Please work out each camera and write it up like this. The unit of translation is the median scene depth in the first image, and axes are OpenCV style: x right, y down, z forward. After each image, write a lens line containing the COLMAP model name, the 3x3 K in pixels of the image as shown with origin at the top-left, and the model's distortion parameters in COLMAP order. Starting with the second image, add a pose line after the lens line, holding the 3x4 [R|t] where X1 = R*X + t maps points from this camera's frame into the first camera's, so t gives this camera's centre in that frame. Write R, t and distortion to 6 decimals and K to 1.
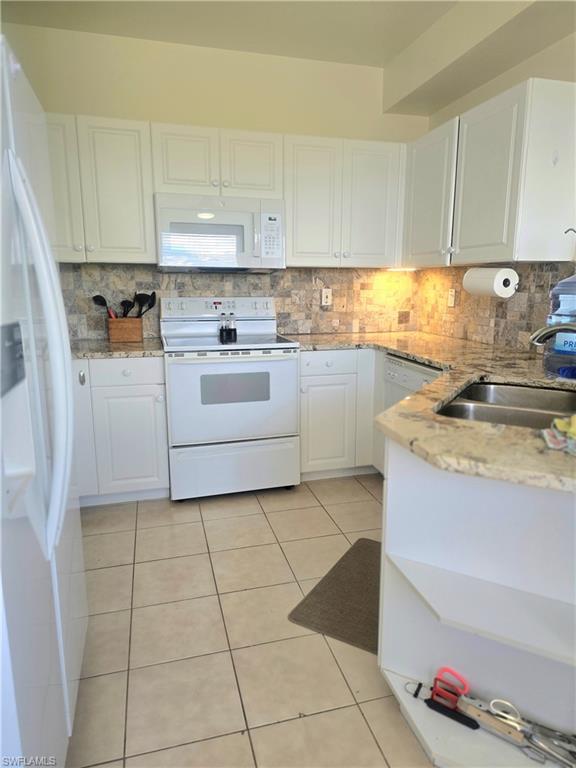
lens RADIAL K [[526.0, 0, 308.2], [0, 526.0, 380.7], [0, 0, 1]] dist [0.070451, -0.012415]
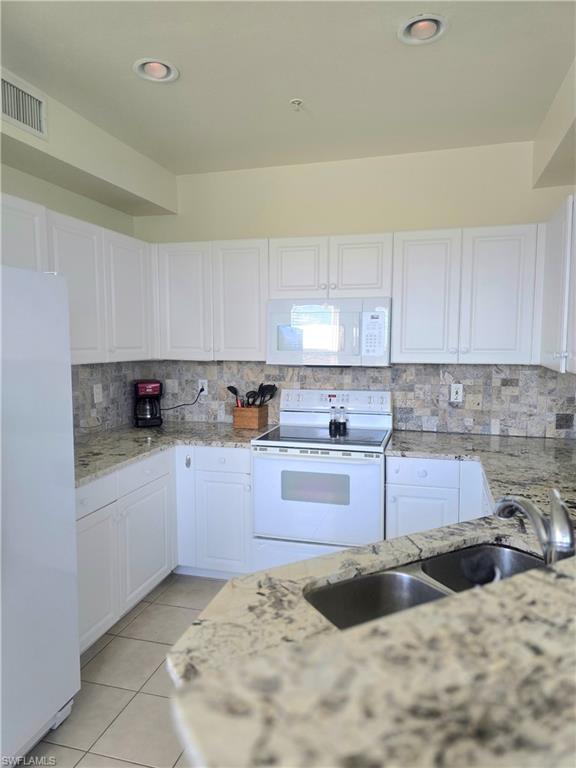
lens RADIAL K [[526.0, 0, 291.1], [0, 526.0, 385.5], [0, 0, 1]] dist [0.070451, -0.012415]
pose [[0.846935, 0.045552, -0.529741, 0.296614], [-0.095984, 0.993053, -0.068065, -0.090286], [0.522960, 0.108493, 0.845424, 0.099285]]
